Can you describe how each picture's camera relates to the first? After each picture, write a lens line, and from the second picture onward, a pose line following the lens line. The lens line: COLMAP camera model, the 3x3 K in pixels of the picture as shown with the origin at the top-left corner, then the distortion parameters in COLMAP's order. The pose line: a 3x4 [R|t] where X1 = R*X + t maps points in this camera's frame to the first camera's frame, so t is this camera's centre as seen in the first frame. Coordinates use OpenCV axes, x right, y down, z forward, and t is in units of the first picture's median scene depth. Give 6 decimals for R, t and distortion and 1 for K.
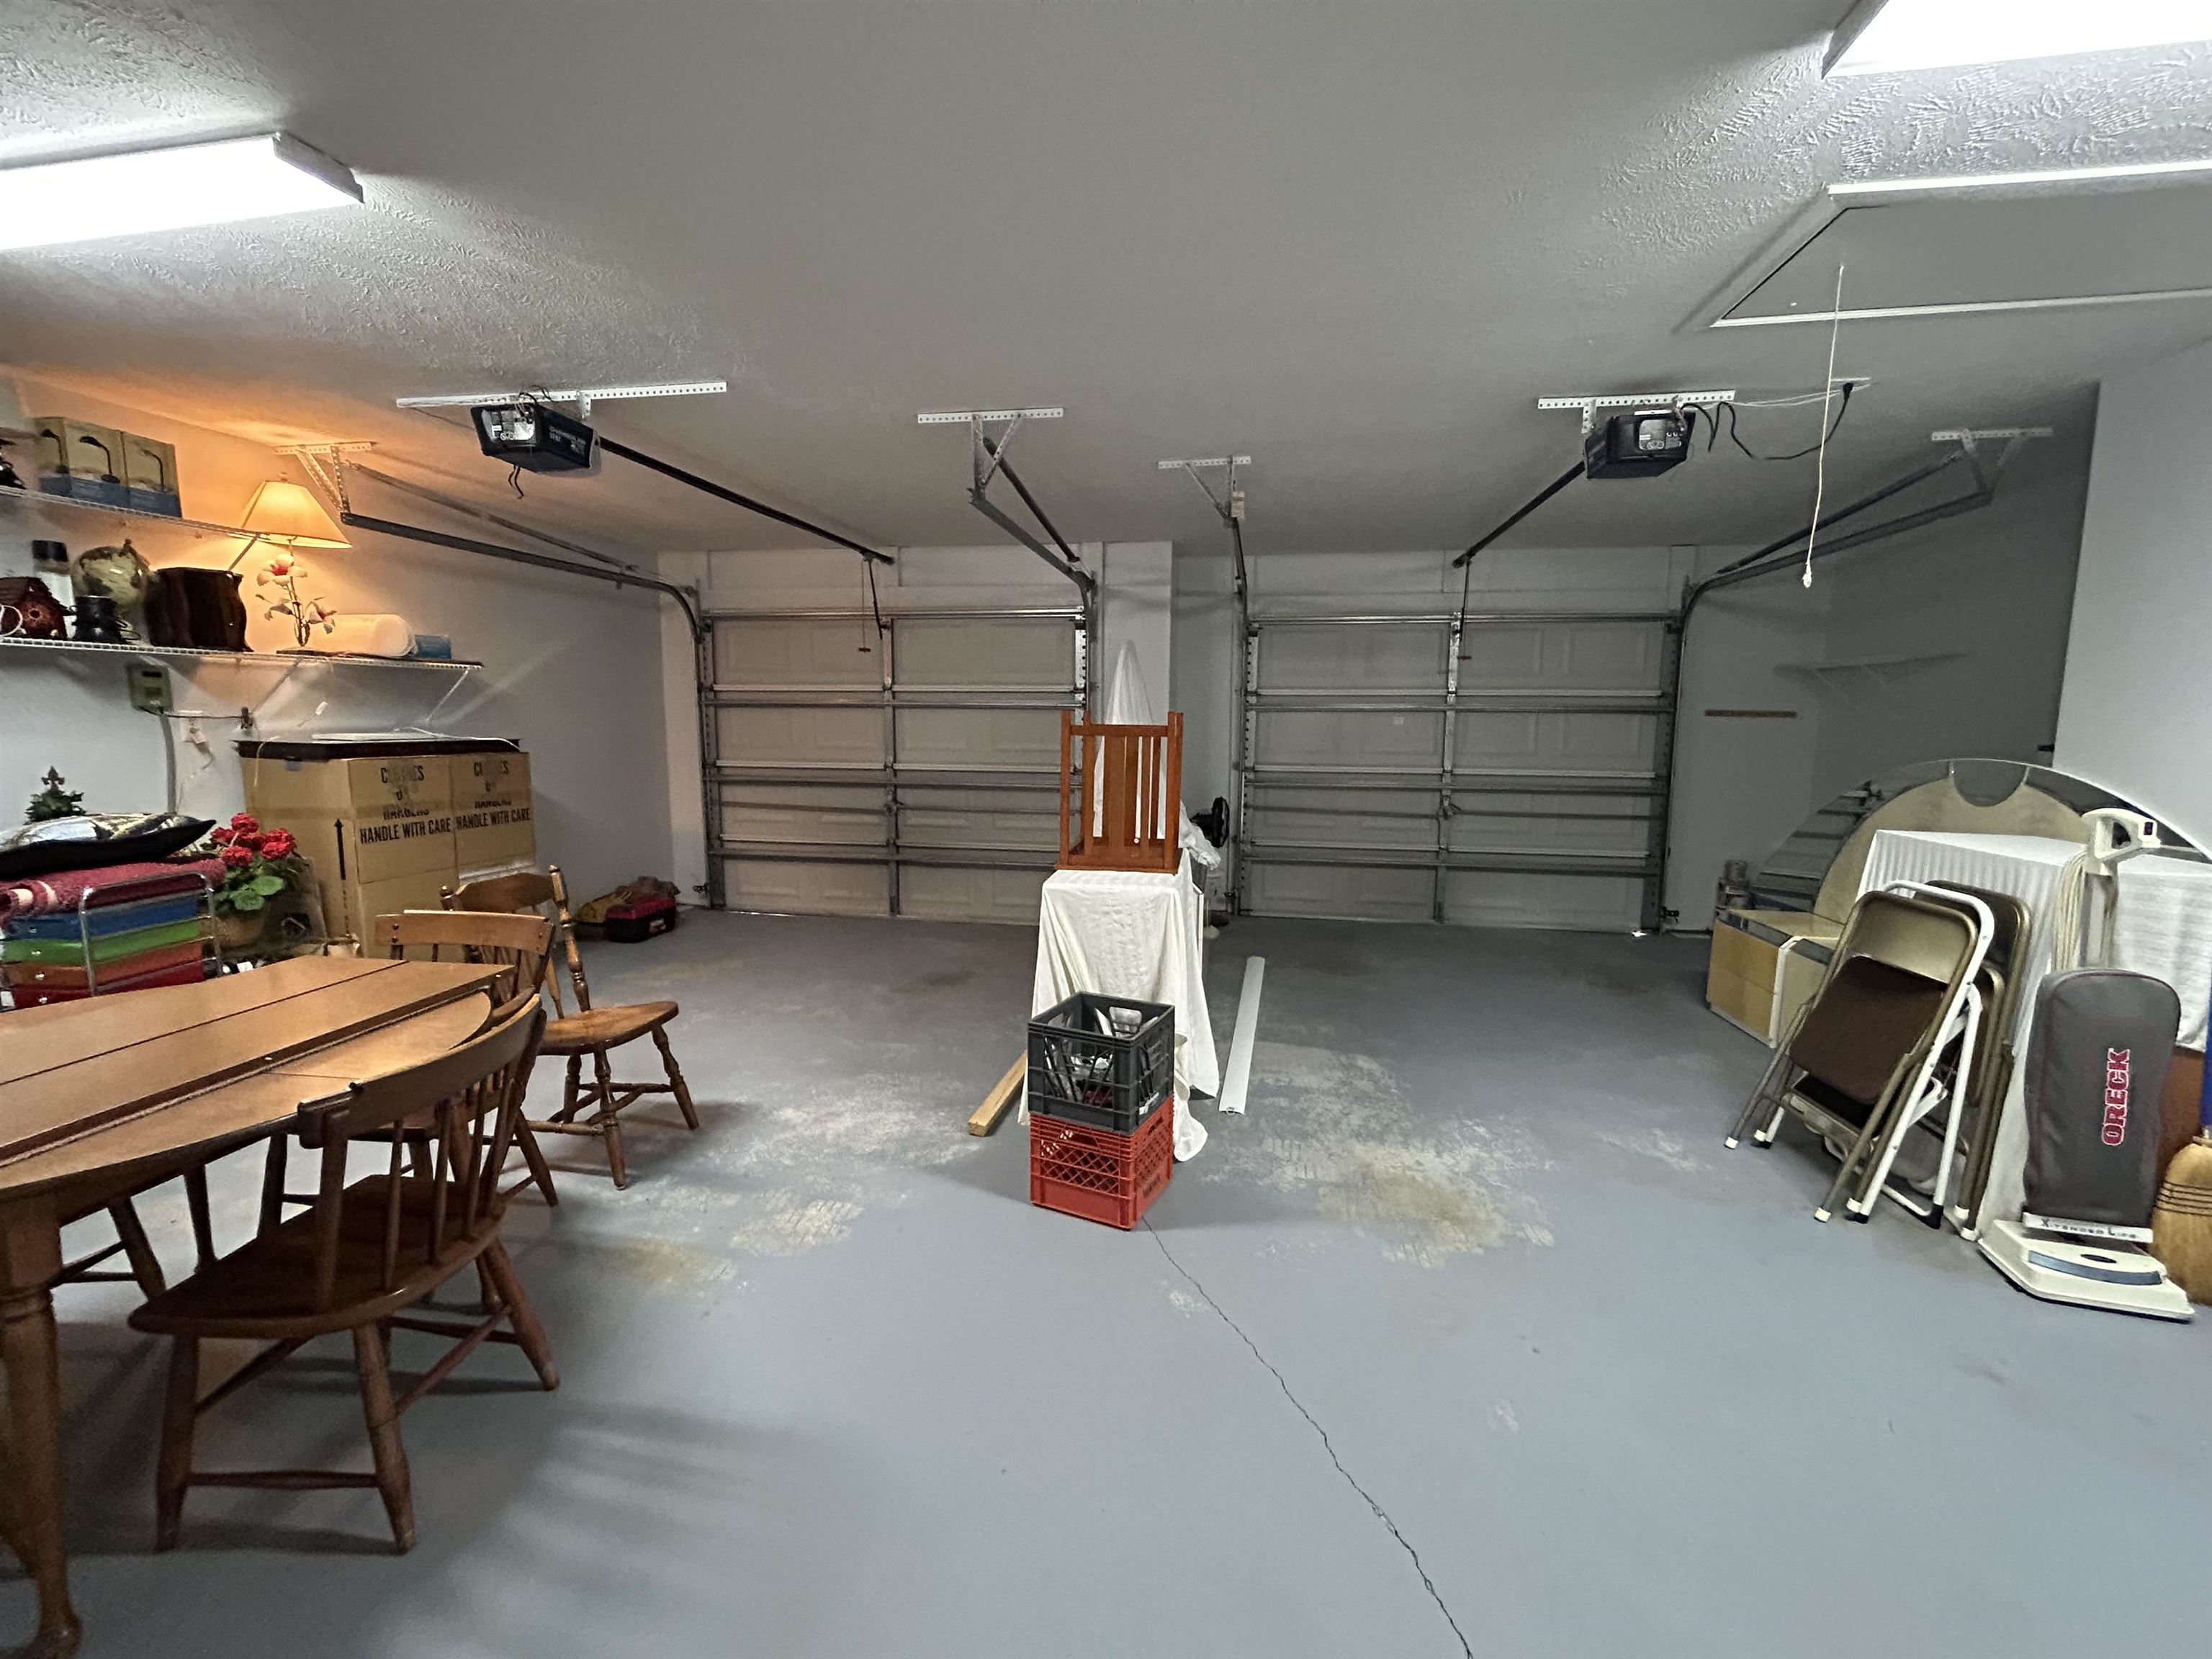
lens RADIAL K [[894.8, 0, 1108.5], [0, 894.8, 821.2], [0, 0, 1]] dist [0.000773, 0.000080]
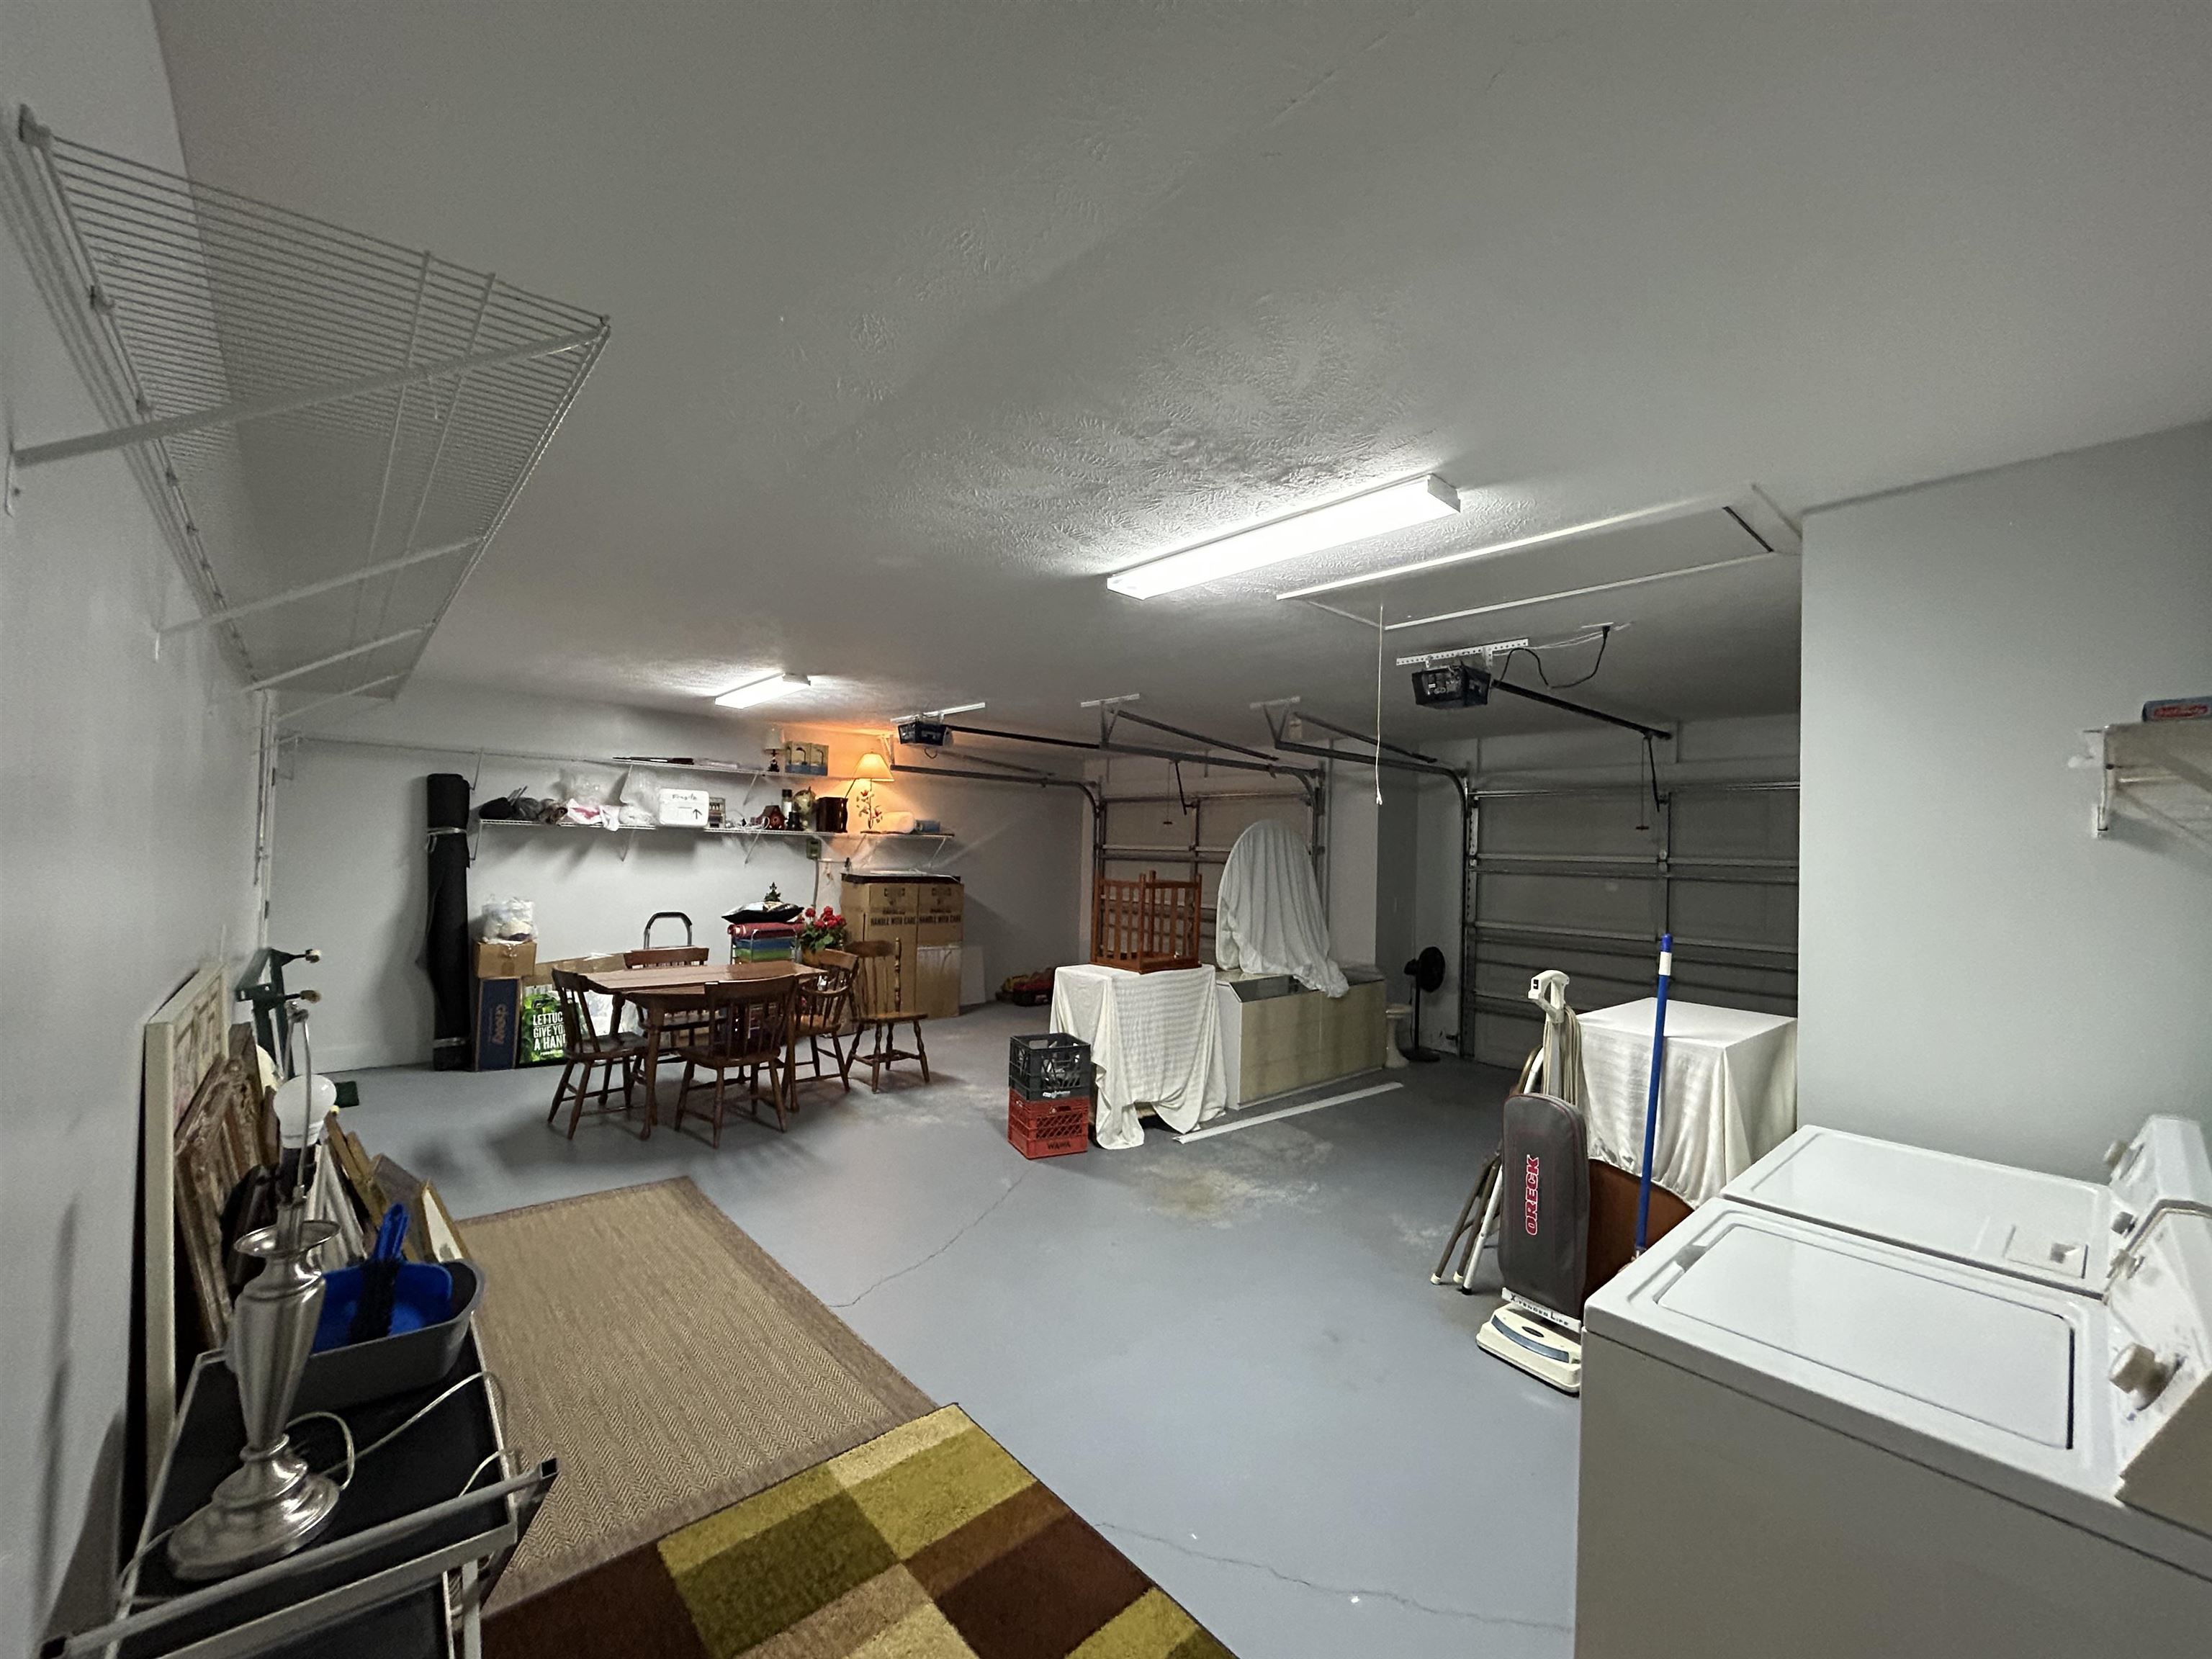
lens RADIAL K [[894.8, 0, 1108.5], [0, 894.8, 821.2], [0, 0, 1]] dist [0.000773, 0.000080]
pose [[0.780529, -0.005641, -0.625094, 0.947780], [-0.095160, 0.987233, -0.127733, -0.000442], [0.617834, 0.159183, 0.770027, -0.295963]]
